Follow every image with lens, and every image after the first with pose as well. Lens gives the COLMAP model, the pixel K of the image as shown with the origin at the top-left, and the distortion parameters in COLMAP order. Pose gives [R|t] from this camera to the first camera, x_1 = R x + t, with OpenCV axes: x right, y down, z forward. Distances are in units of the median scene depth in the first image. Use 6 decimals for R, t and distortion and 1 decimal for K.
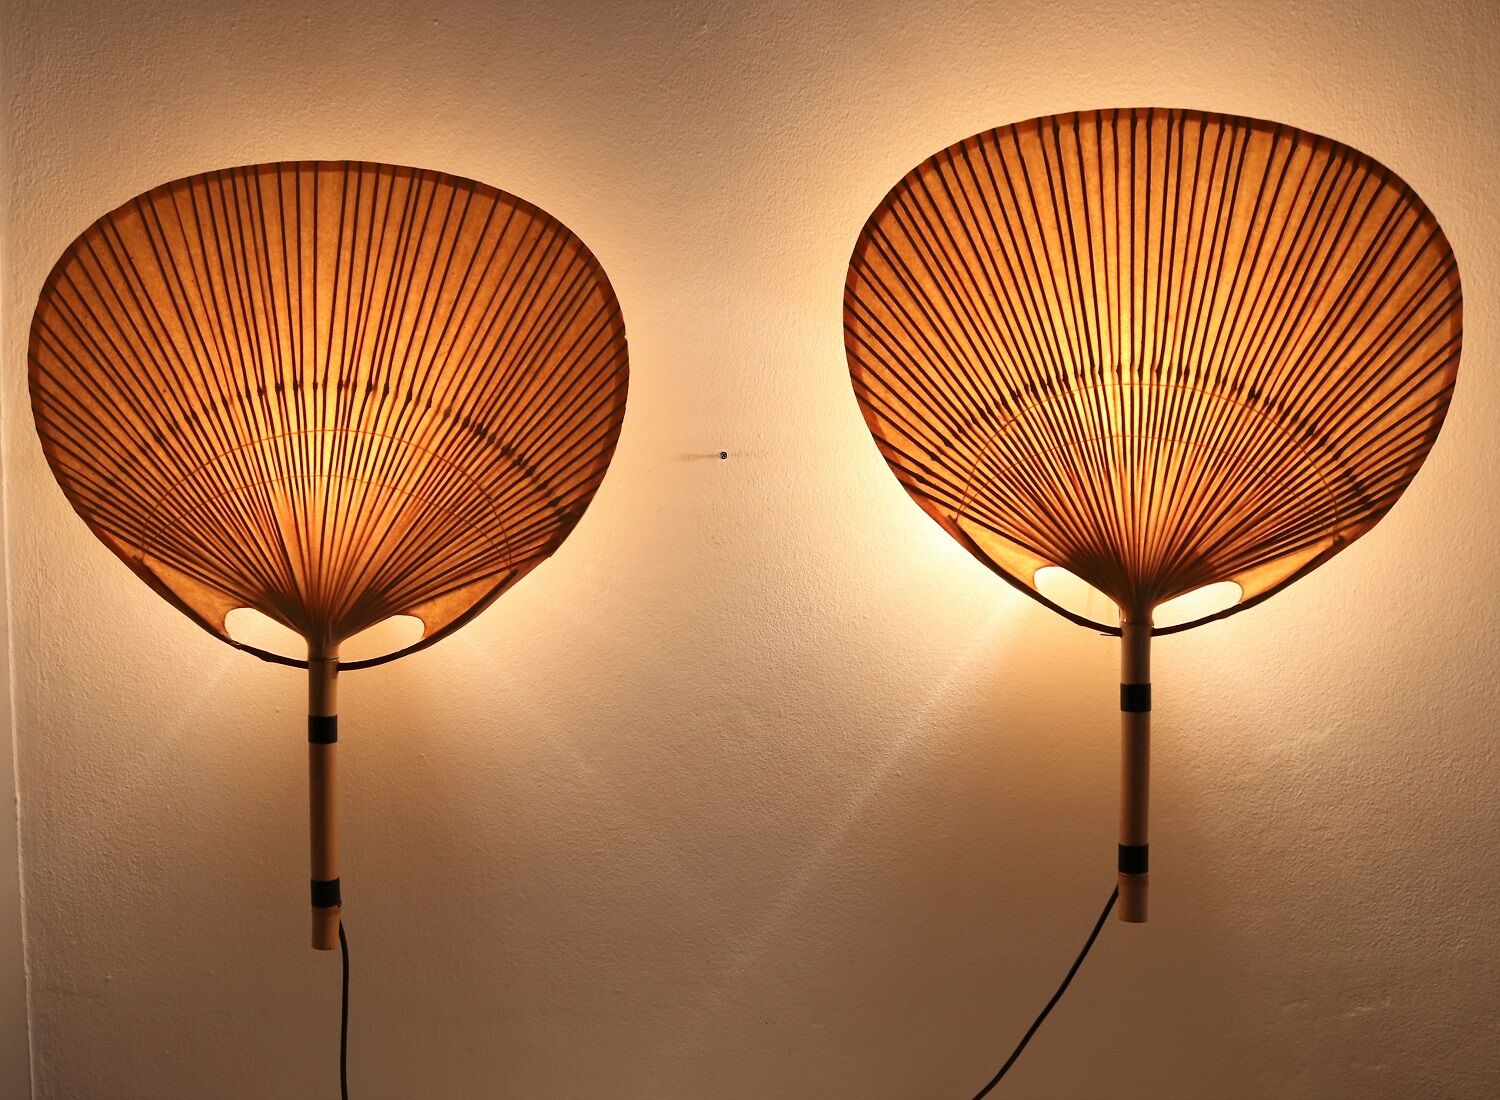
lens RADIAL K [[1745.2, 0, 749.1], [0, 1745.2, 560.0], [0, 0, 1]] dist [-0.086943, 0.000000]
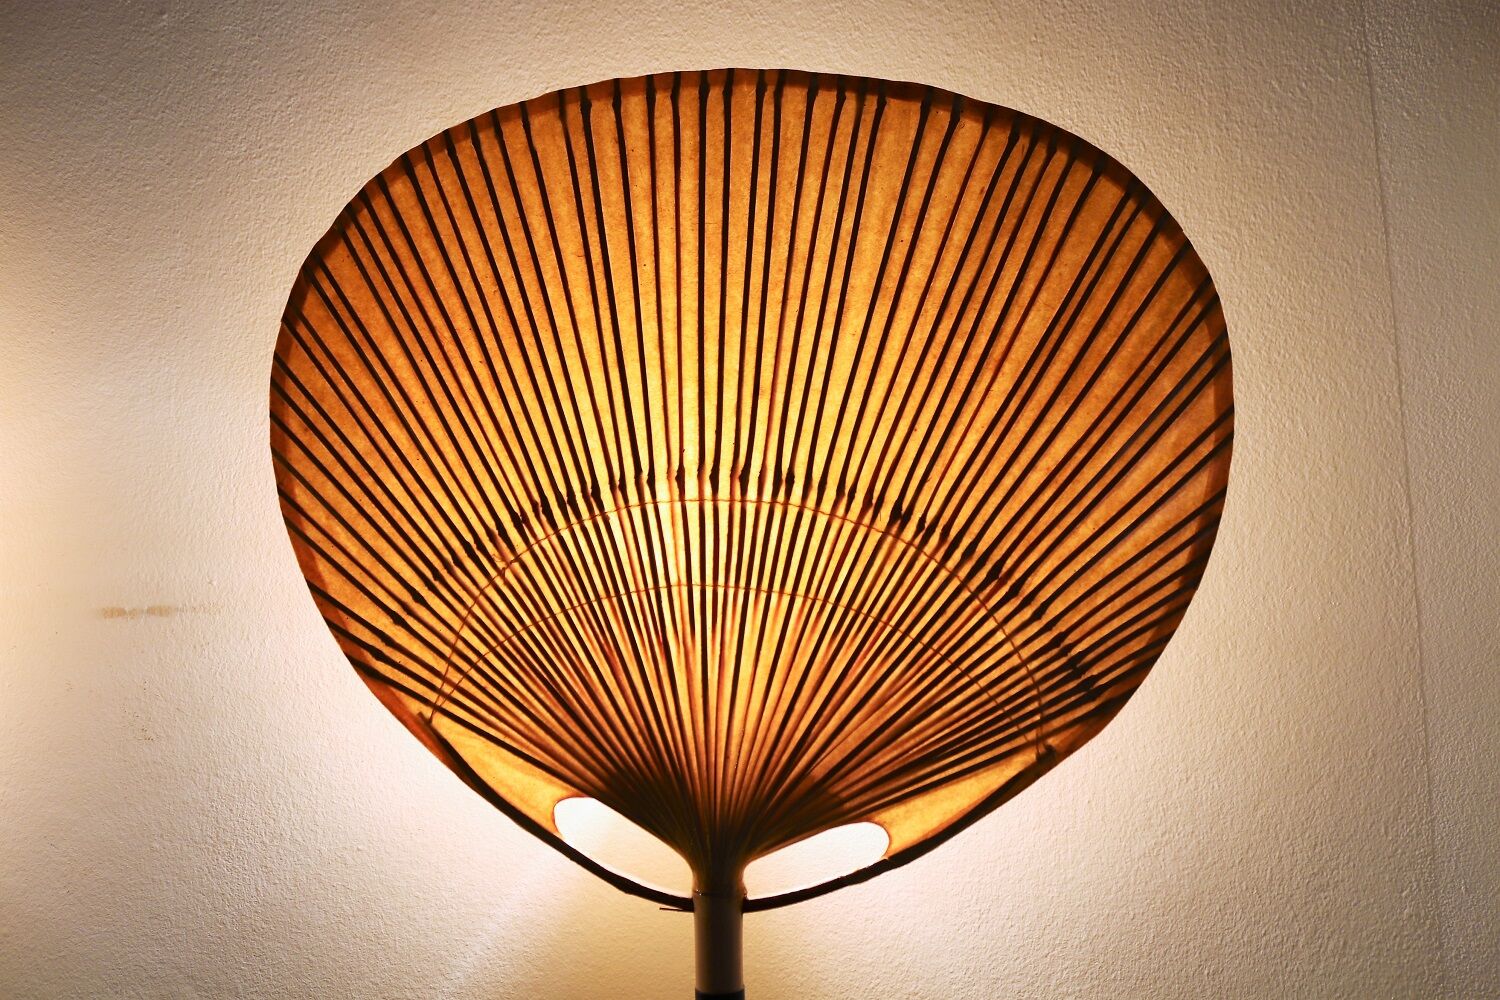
lens RADIAL K [[1235.8, 0, 763.5], [0, 1235.8, 502.5], [0, 0, 1]] dist [-0.157613, 0.136761]
pose [[0.999469, -0.008424, 0.031478, 0.224286], [0.011723, 0.994282, -0.106142, -0.052876], [-0.030403, 0.106455, 0.993853, 0.555755]]
